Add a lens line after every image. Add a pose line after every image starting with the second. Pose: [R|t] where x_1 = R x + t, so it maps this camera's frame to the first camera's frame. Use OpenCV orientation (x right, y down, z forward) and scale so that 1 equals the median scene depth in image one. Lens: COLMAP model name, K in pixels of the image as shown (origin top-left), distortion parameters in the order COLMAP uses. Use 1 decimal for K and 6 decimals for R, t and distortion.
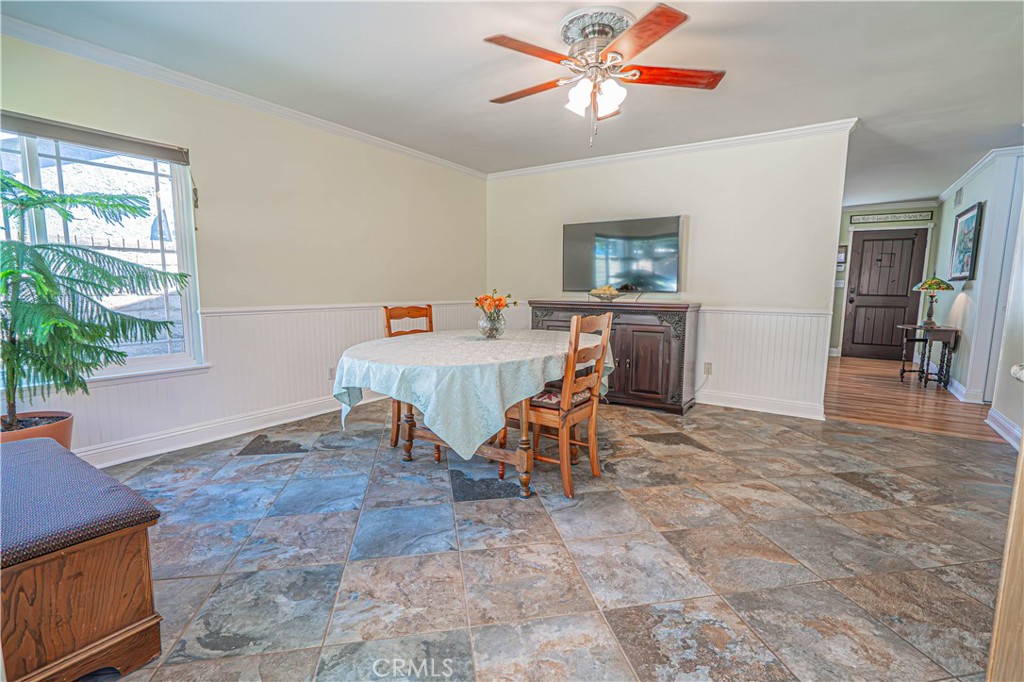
lens RADIAL K [[471.3, 0, 516.5], [0, 471.3, 347.5], [0, 0, 1]] dist [-0.003775, 0.001817]
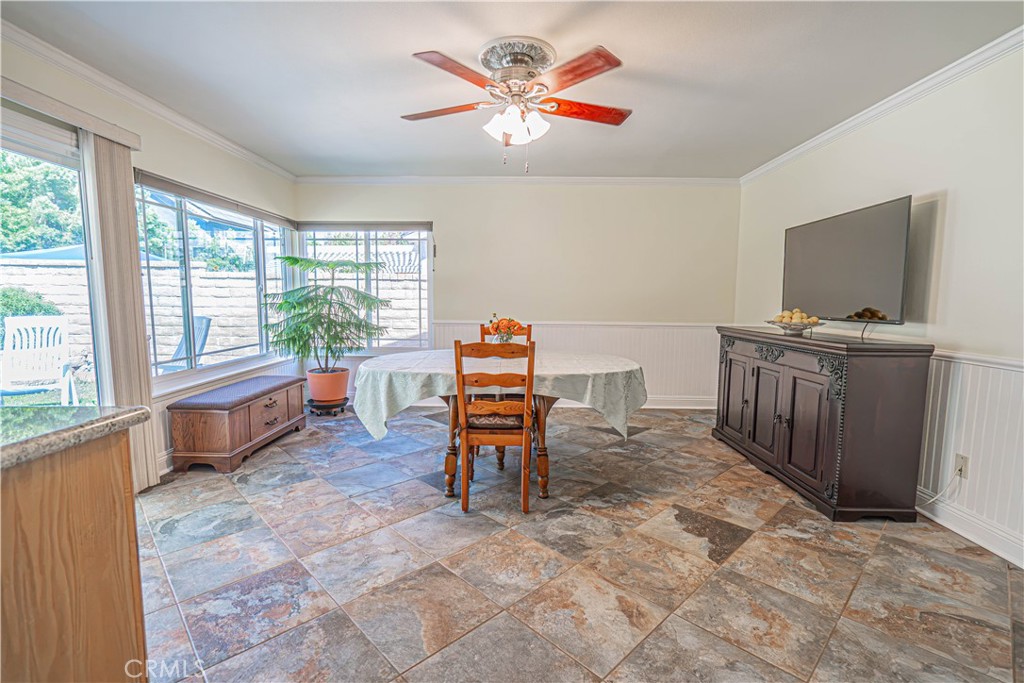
lens RADIAL K [[471.3, 0, 520.0], [0, 471.3, 341.4], [0, 0, 1]] dist [-0.003775, 0.001817]
pose [[0.544354, 0.075968, -0.835408, 0.855151], [-0.112013, 0.993555, 0.017361, -0.076291], [0.831343, 0.084126, 0.549355, 0.402697]]
